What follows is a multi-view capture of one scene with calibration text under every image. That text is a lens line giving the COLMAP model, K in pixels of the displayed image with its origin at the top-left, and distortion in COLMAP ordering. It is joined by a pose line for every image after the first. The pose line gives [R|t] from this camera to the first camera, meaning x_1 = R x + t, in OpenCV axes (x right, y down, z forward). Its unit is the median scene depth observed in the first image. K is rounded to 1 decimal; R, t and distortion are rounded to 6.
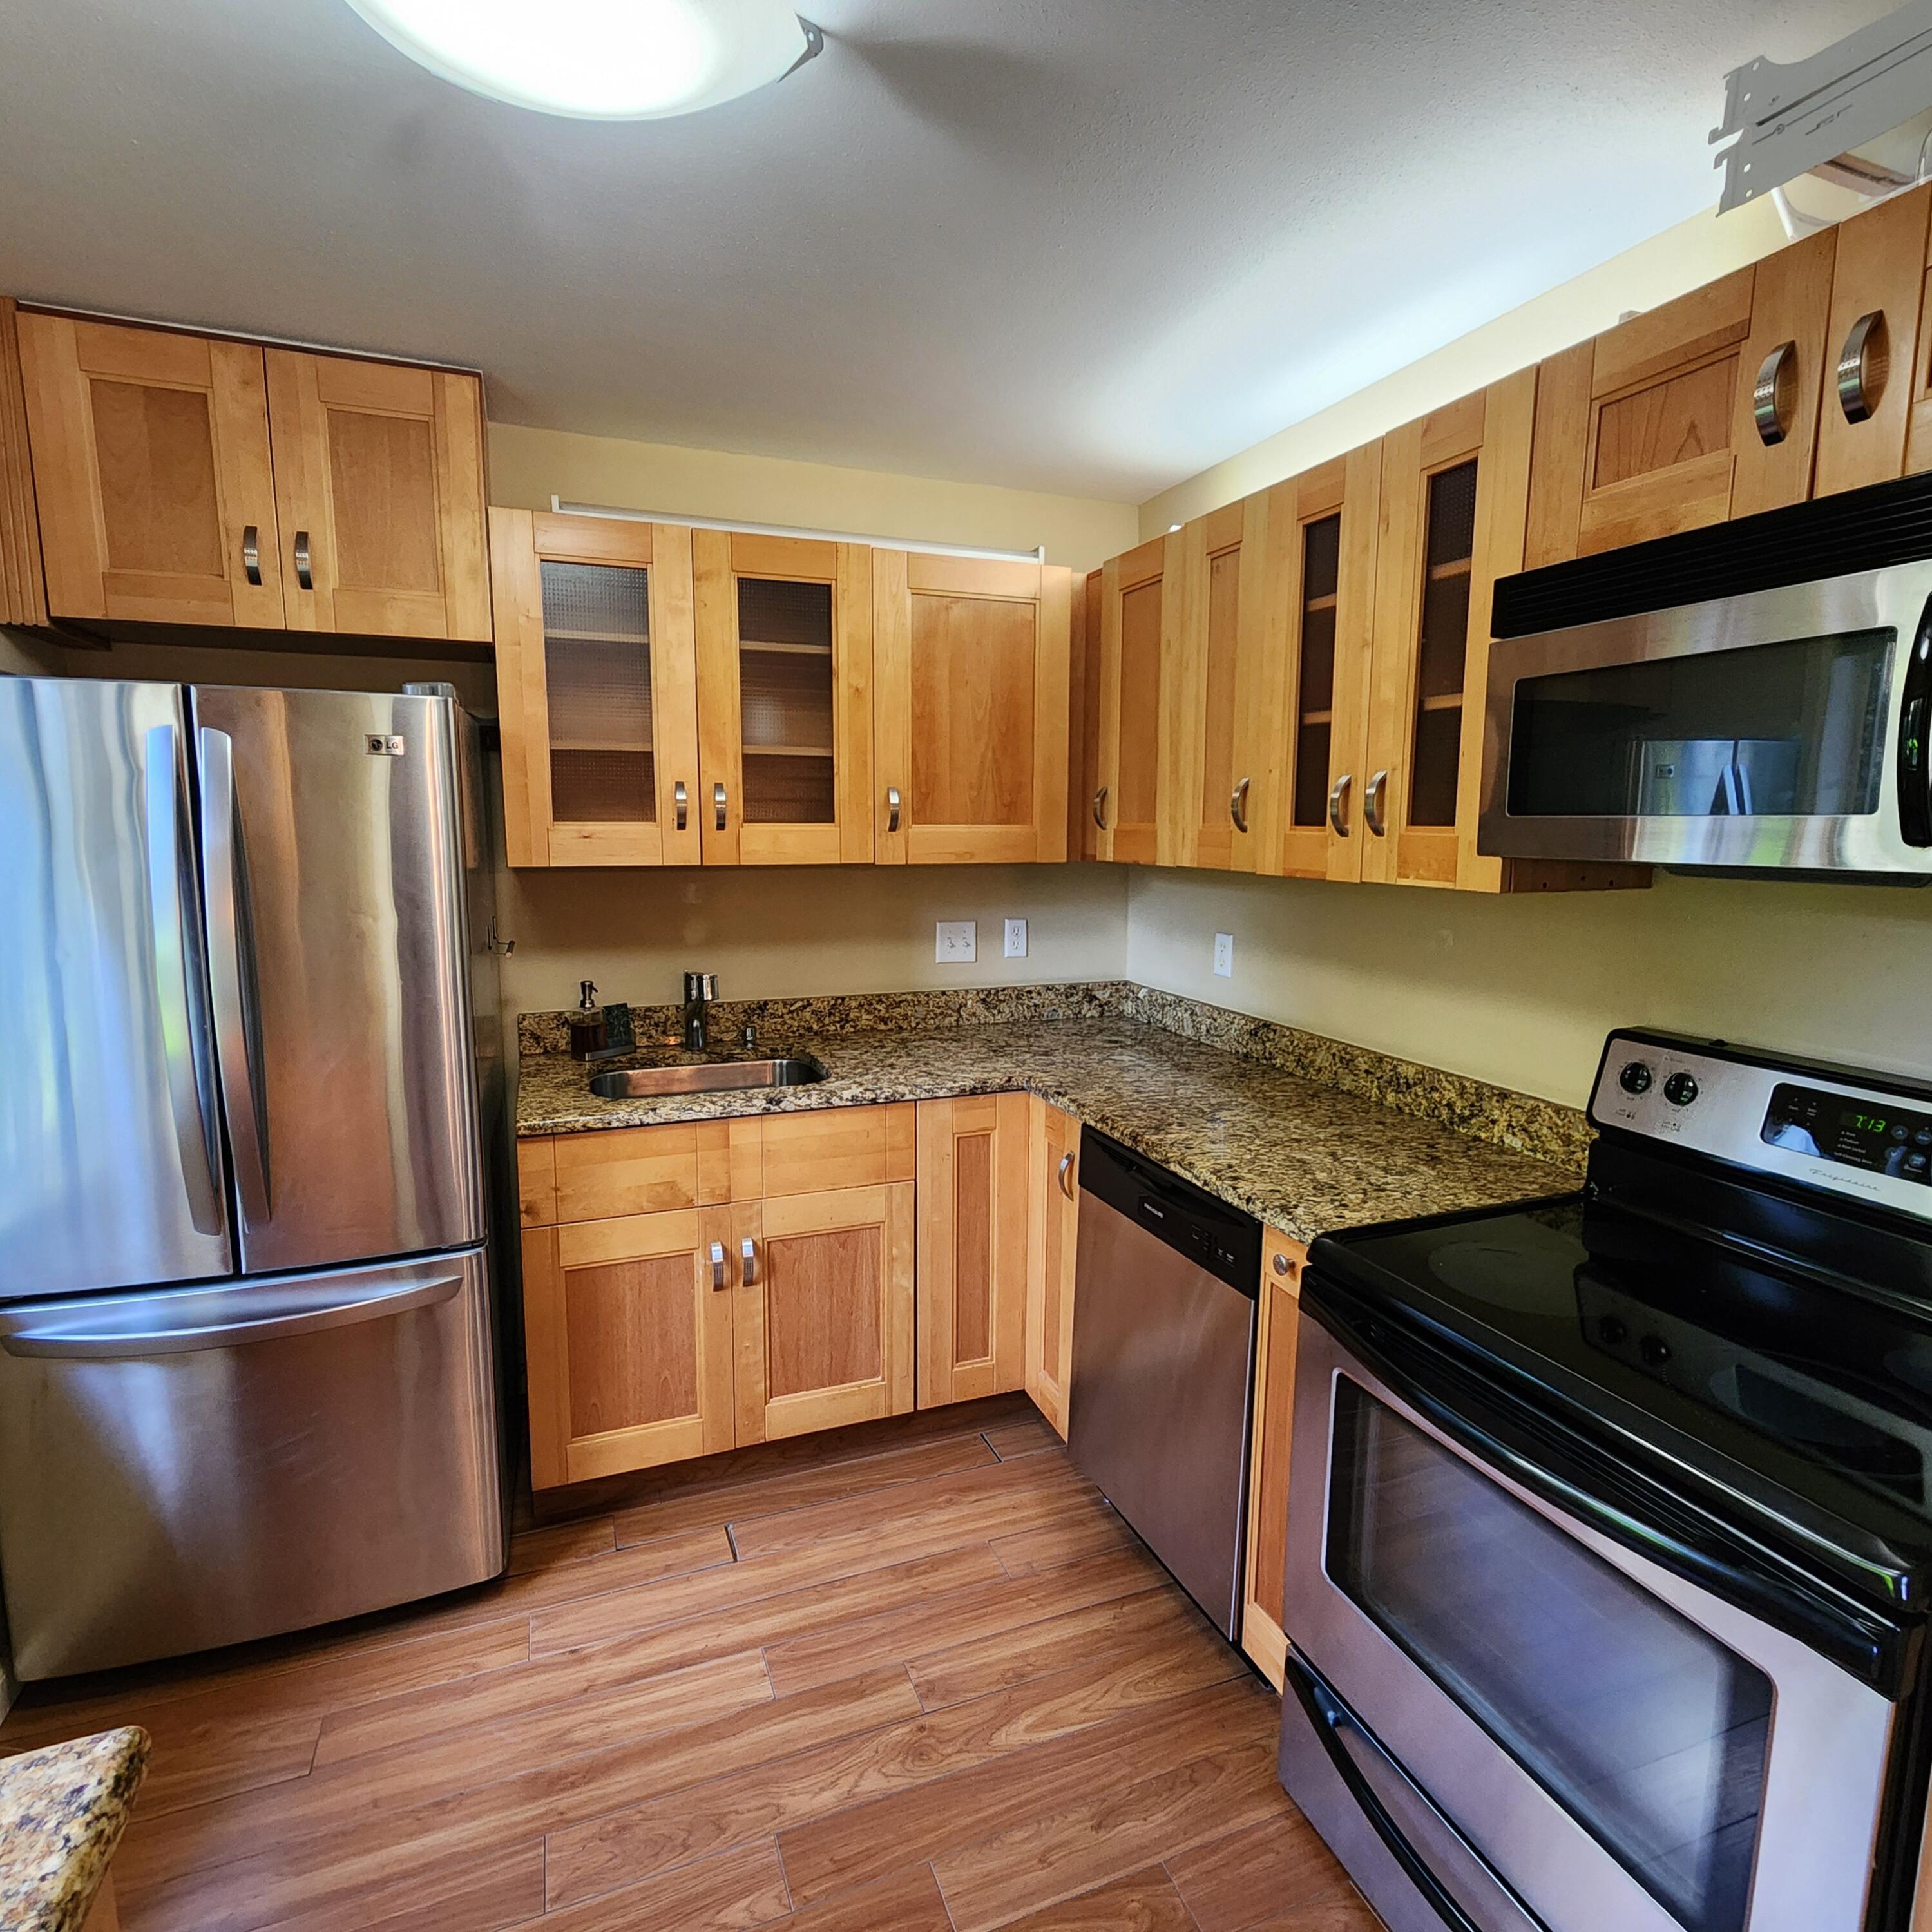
lens RADIAL K [[1065.7, 0, 973.7], [0, 1065.7, 955.2], [0, 0, 1]] dist [-0.000357, -0.000502]
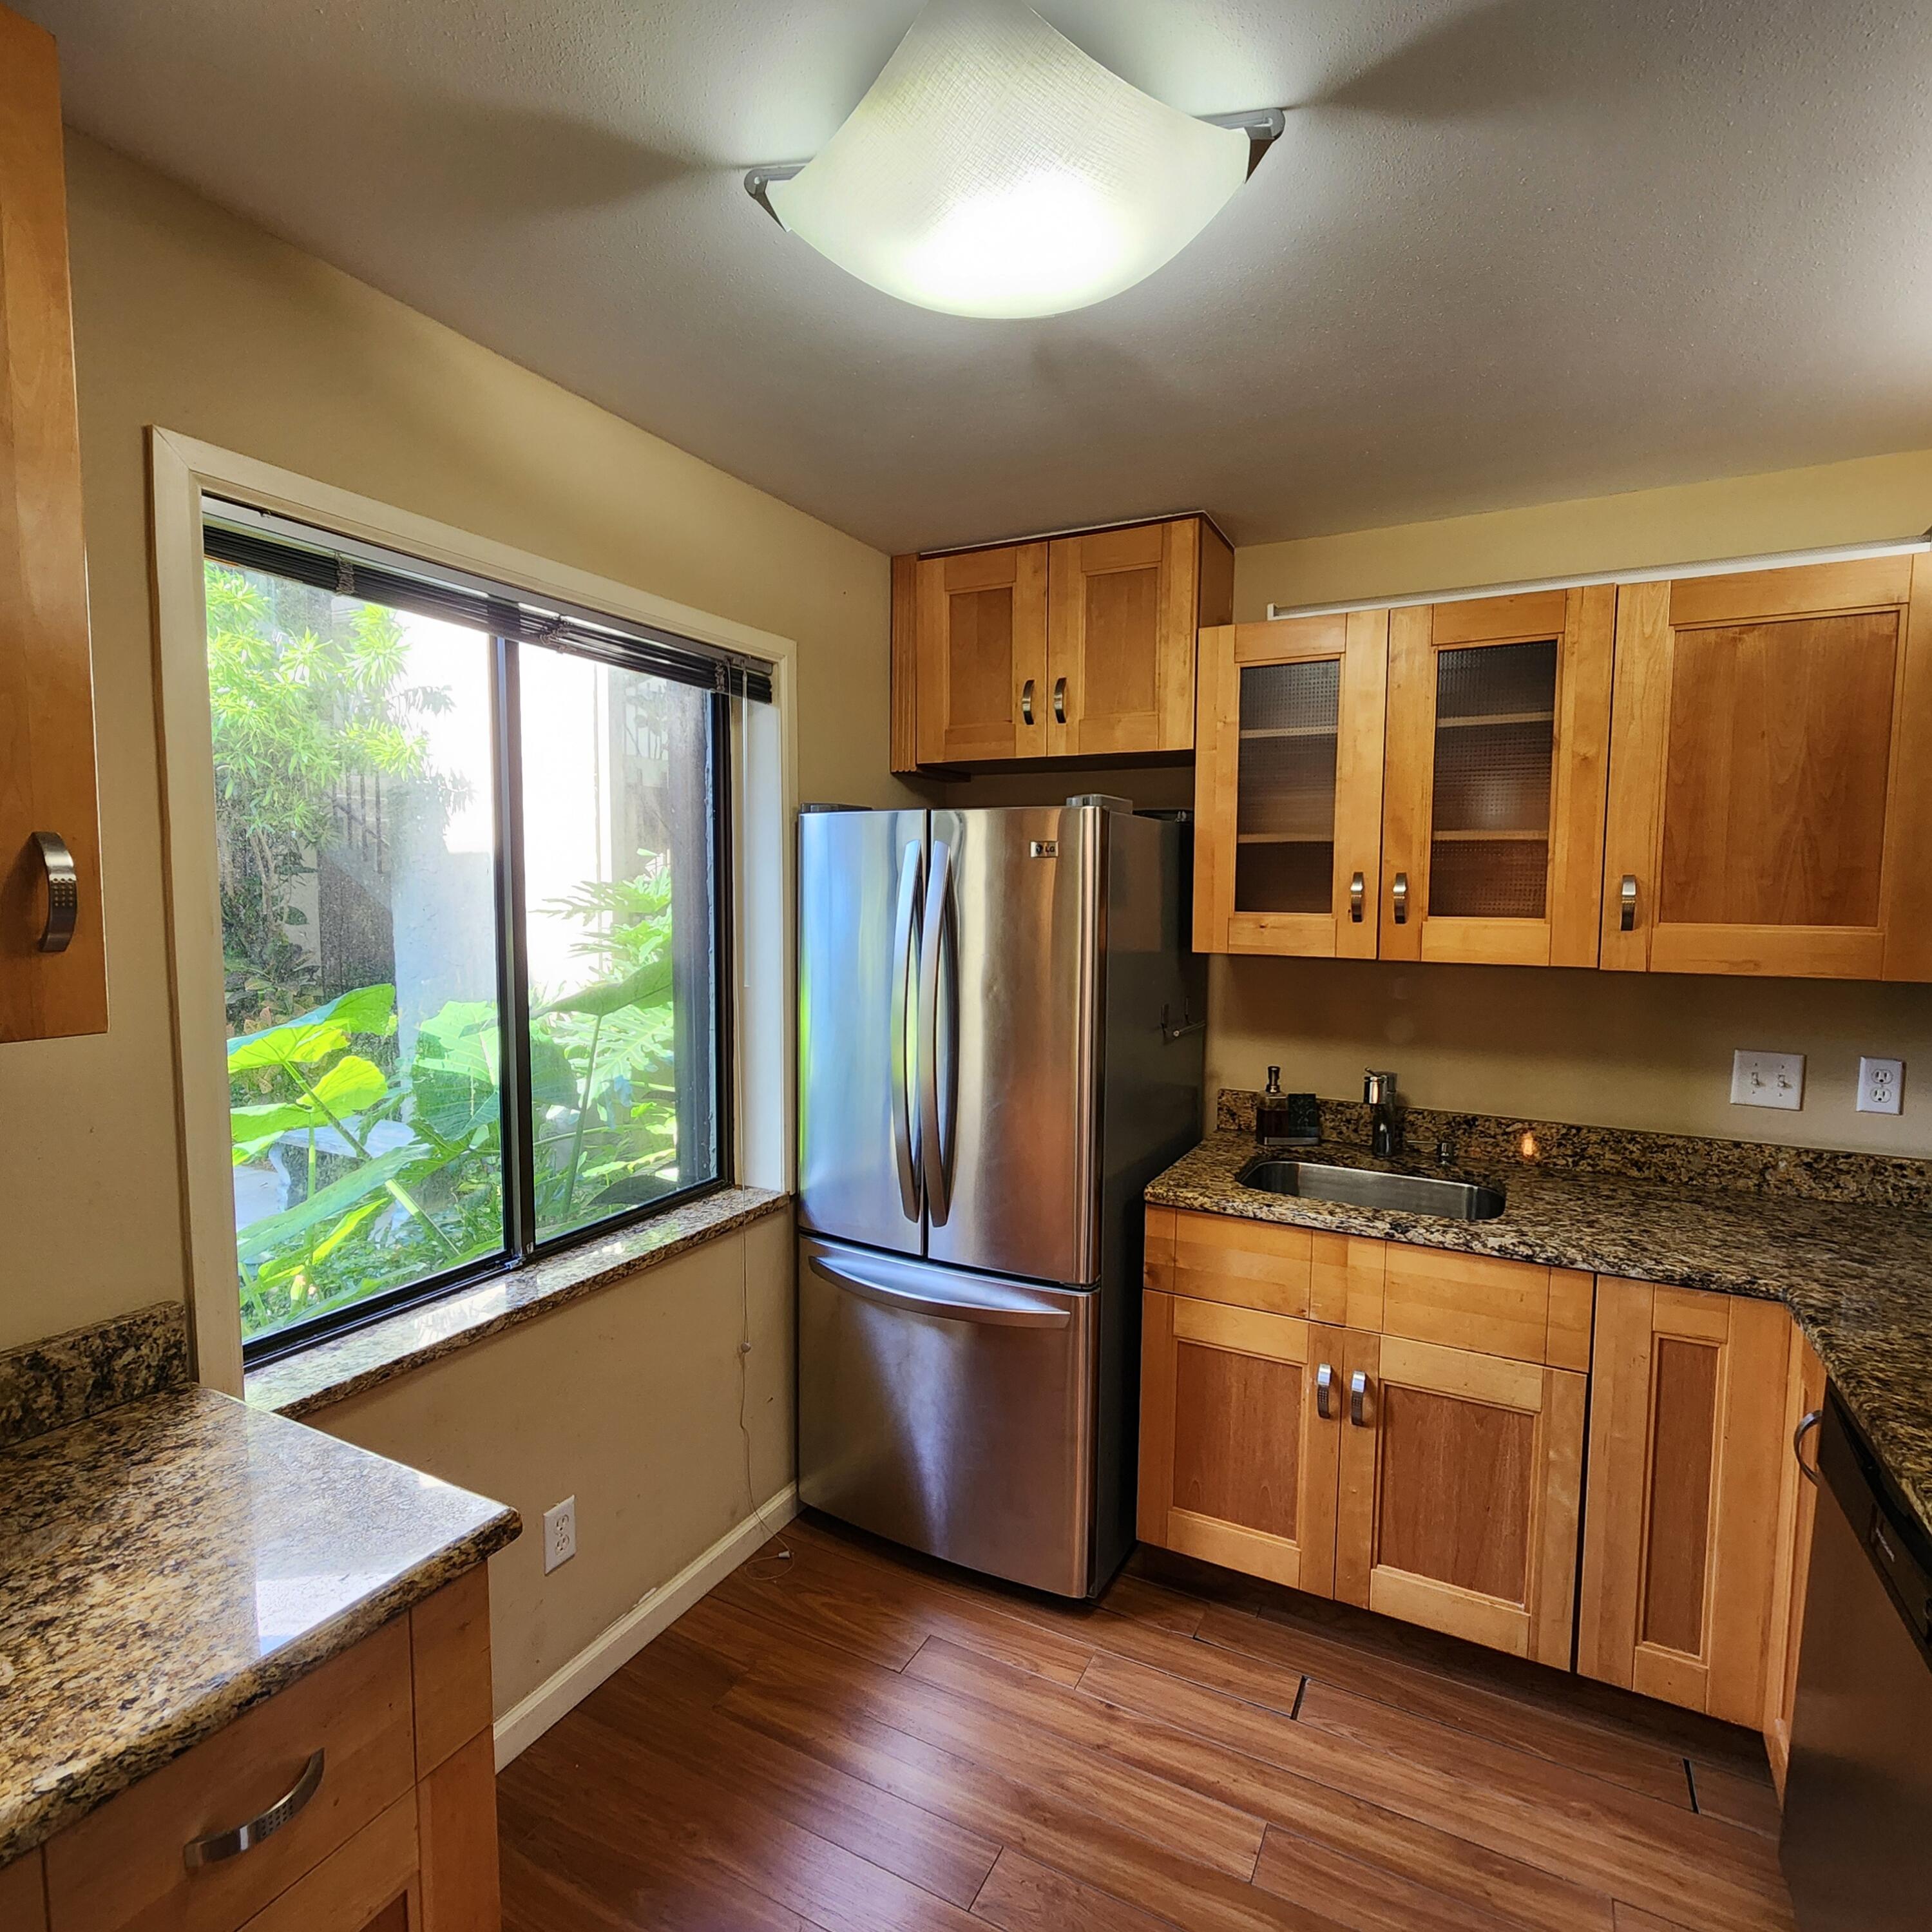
lens RADIAL K [[1054.4, 0, 972.0], [0, 1054.4, 960.5], [0, 0, 1]] dist [0.009902, -0.010375]
pose [[0.651662, 0.053505, -0.756620, 0.224132], [-0.102793, 0.994536, -0.018204, -0.031110], [0.751512, 0.089638, 0.653602, 0.126345]]
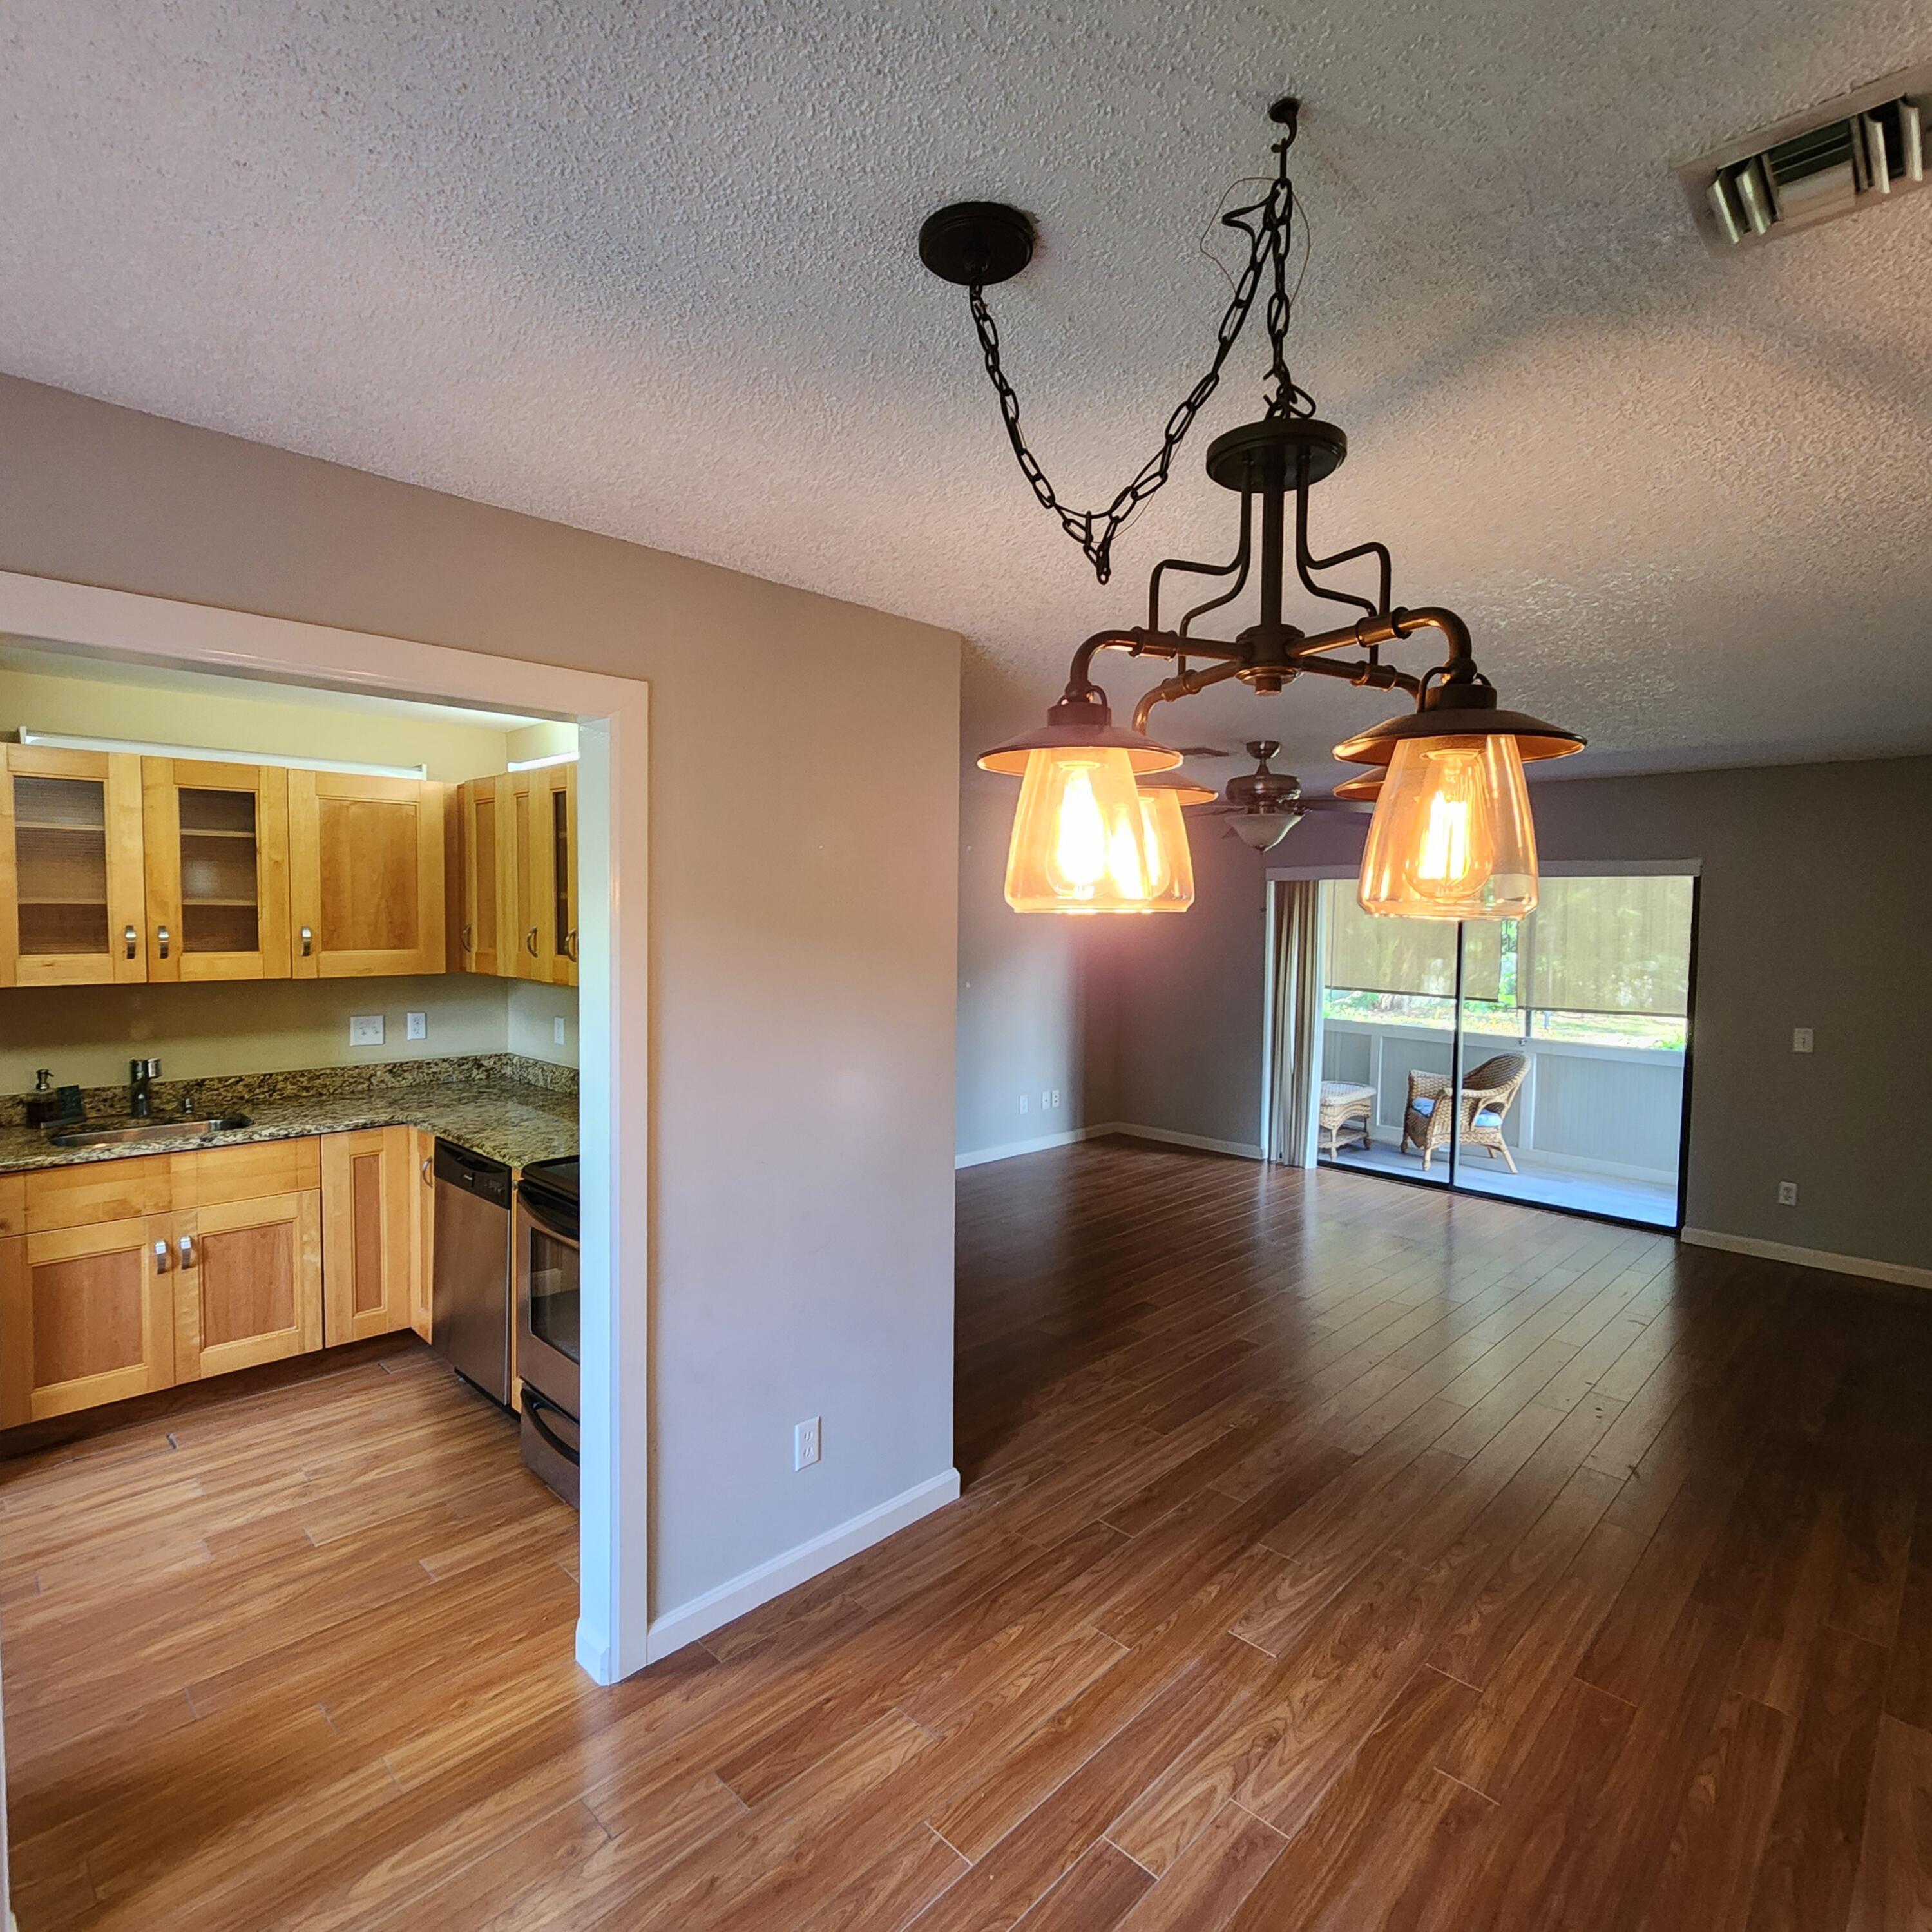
lens RADIAL K [[1068.7, 0, 968.9], [0, 1068.7, 960.1], [0, 0, 1]] dist [0.000919, -0.000649]
pose [[0.913626, -0.015254, 0.406270, 0.175715], [0.045970, 0.996763, -0.065954, 0.031867], [-0.403949, 0.078934, 0.911370, -0.784251]]
